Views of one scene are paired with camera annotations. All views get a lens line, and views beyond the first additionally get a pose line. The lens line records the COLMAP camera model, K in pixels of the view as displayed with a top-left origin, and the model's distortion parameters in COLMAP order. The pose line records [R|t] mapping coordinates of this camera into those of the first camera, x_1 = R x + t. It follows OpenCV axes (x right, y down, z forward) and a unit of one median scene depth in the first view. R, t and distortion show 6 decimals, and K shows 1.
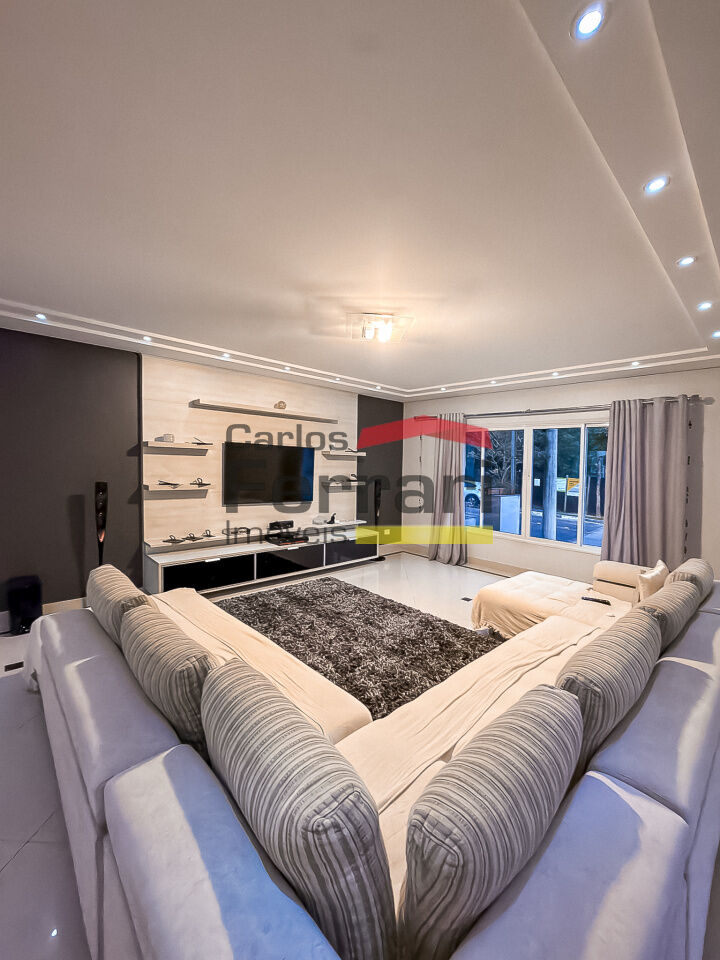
lens RADIAL K [[397.1, 0, 360.0], [0, 397.1, 480.0], [0, 0, 1]] dist [-0.011873, 0.000507]
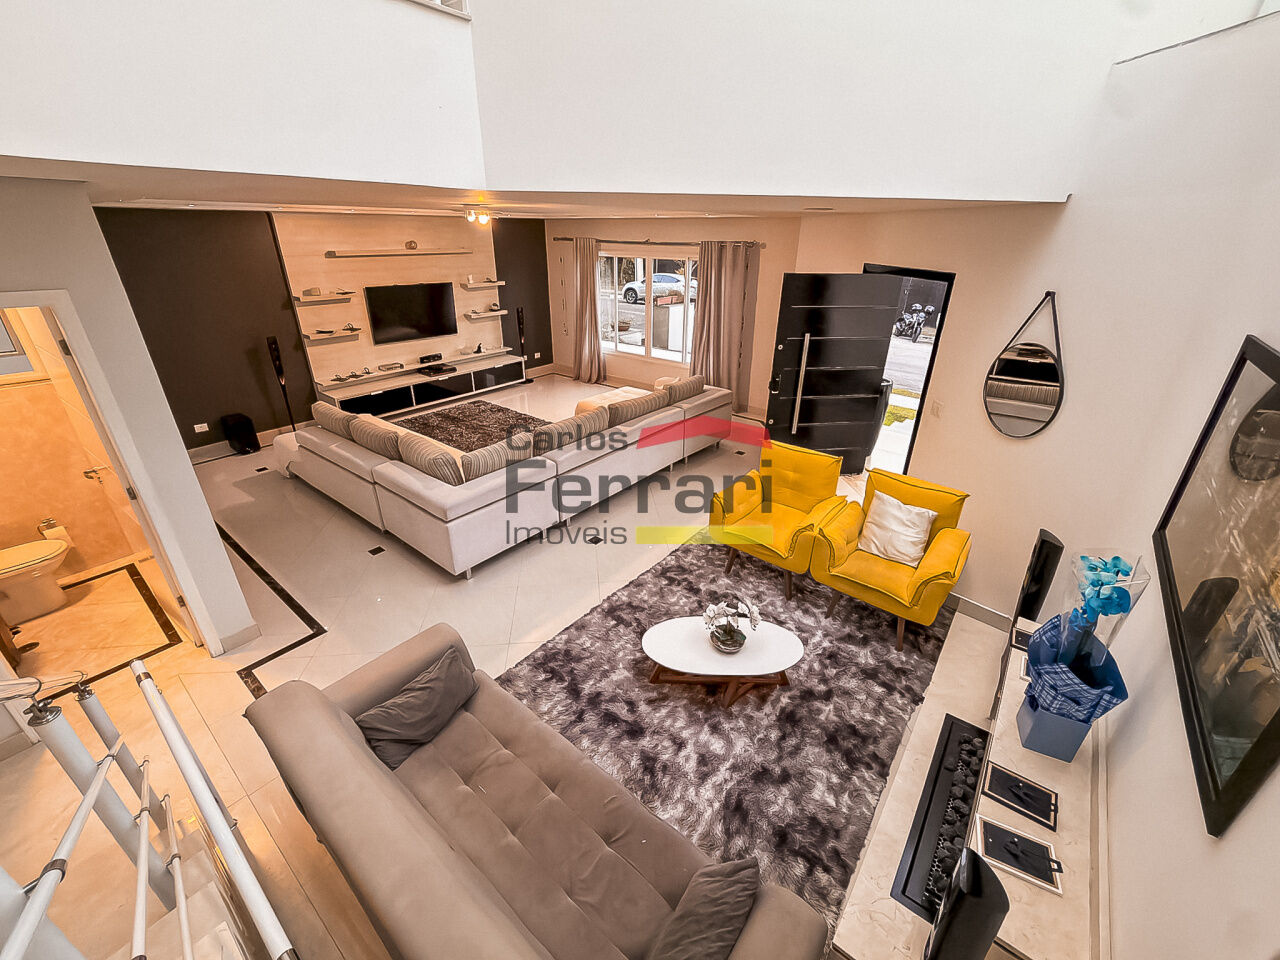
lens RADIAL K [[529.4, 0, 638.2], [0, 529.4, 478.2], [0, 0, 1]] dist [-0.011873, 0.000507]
pose [[0.989425, -0.076903, 0.122982, 0.203581], [0.023510, 0.921693, 0.387207, -0.161996], [-0.143129, -0.380221, 0.913754, -0.689452]]
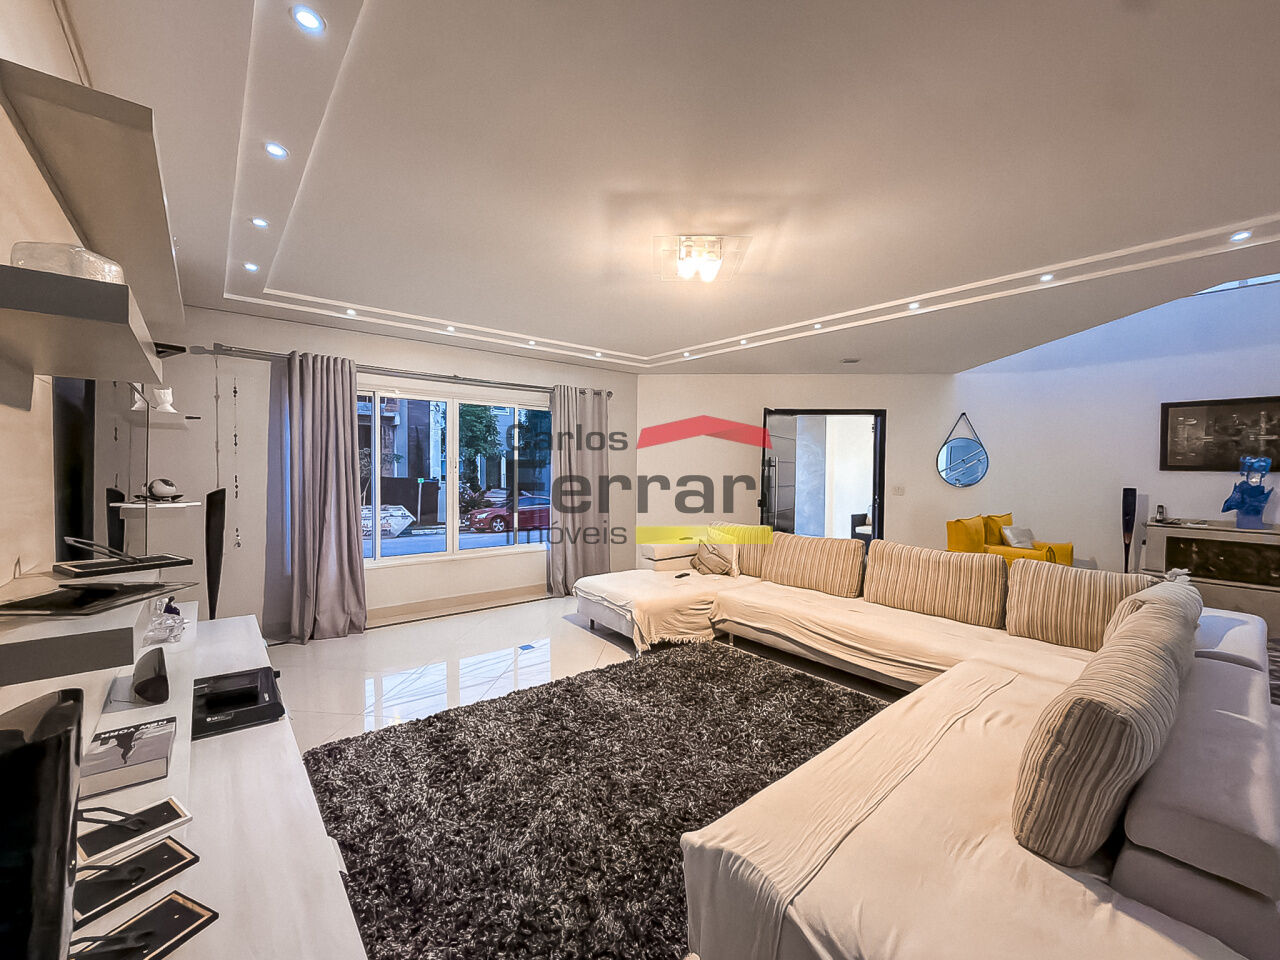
lens RADIAL K [[529.4, 0, 638.2], [0, 529.4, 478.2], [0, 0, 1]] dist [-0.011873, 0.000507]
pose [[0.068797, -0.051174, 0.996317, -0.616845], [0.033459, 0.998240, 0.048963, -0.032599], [-0.997069, 0.029968, 0.070388, 0.711724]]
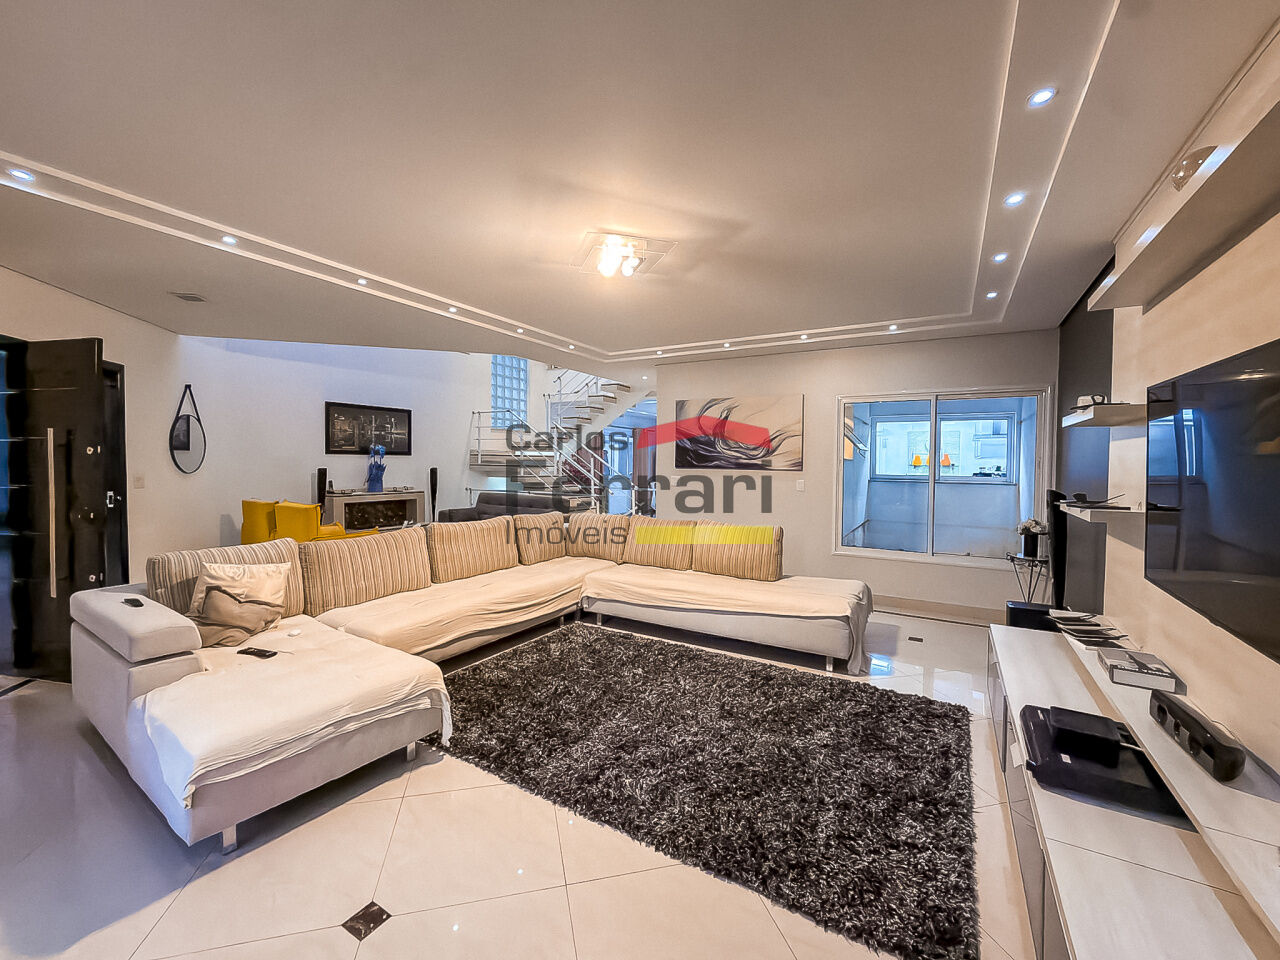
lens RADIAL K [[529.4, 0, 638.2], [0, 529.4, 478.2], [0, 0, 1]] dist [-0.011873, 0.000507]
pose [[-0.960638, -0.028724, -0.276313, 0.196447], [-0.048968, 0.996575, 0.066642, -0.029370], [0.273452, 0.077550, -0.958754, 1.341680]]
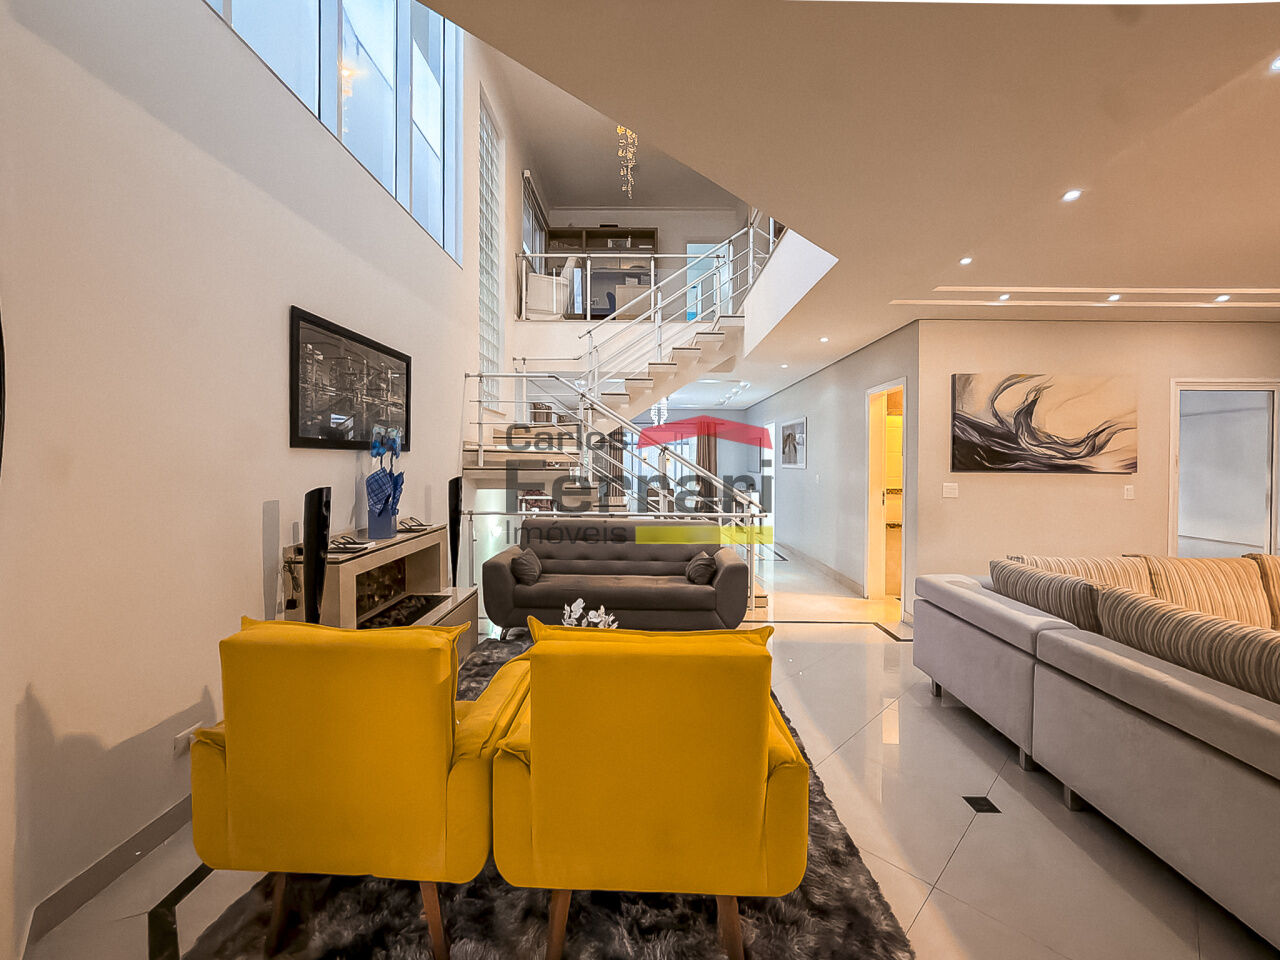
lens RADIAL K [[515.5, 0, 640.0], [0, 515.5, 459.1], [0, 0, 1]] dist [-0.012165, 0.000127]
pose [[-0.693621, -0.033738, -0.719550, 0.782562], [-0.056883, 0.998349, 0.008023, 0.034378], [0.718091, 0.046495, -0.694394, 0.266518]]
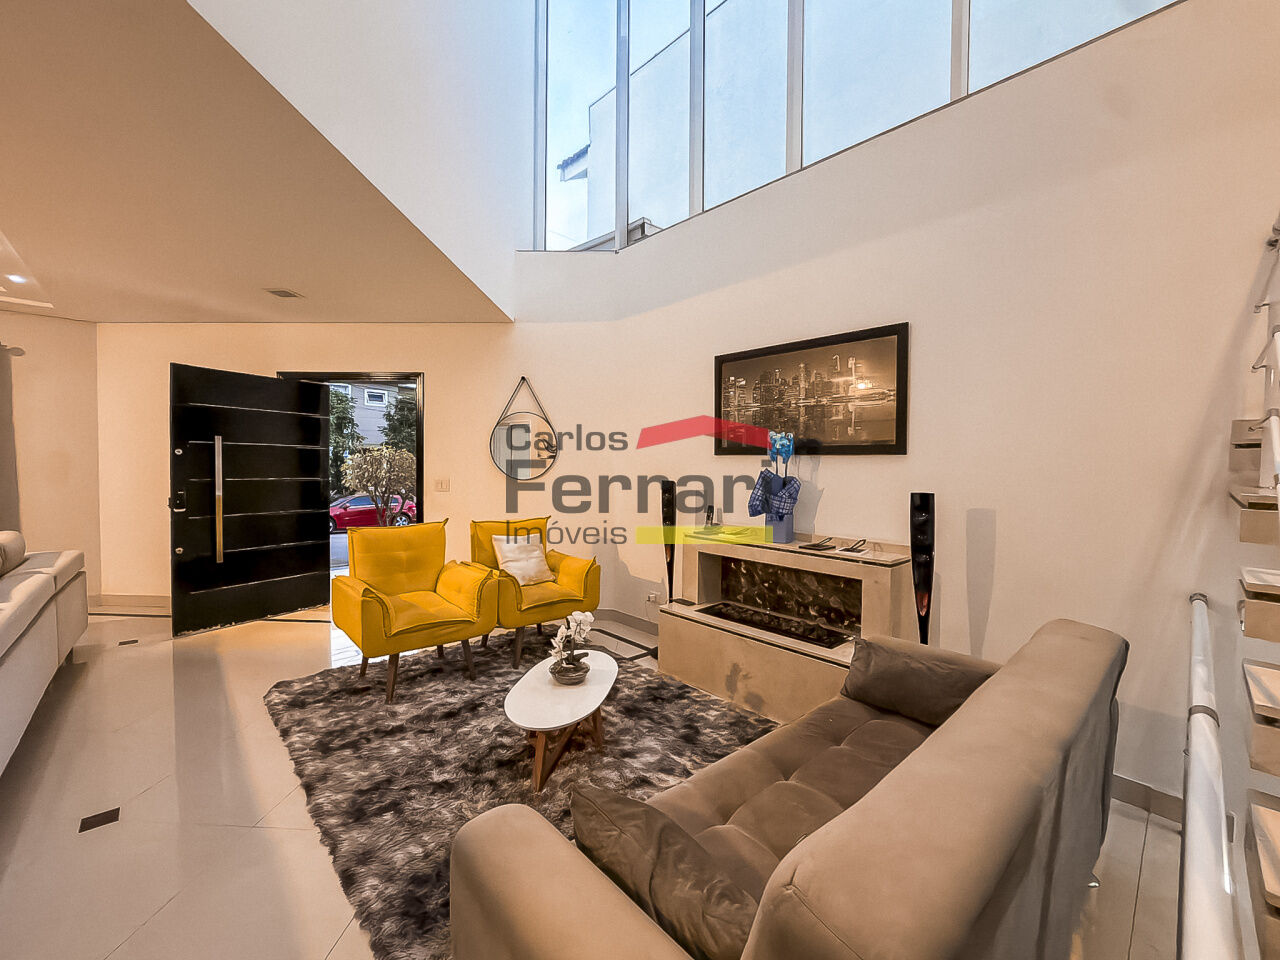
lens RADIAL K [[525.8, 0, 636.4], [0, 525.8, 479.8], [0, 0, 1]] dist [-0.007905, 0.000063]
pose [[0.013725, -0.062513, 0.997950, -0.174807], [0.030771, 0.997597, 0.062068, 0.031699], [-0.999432, 0.029856, 0.015615, -0.276633]]
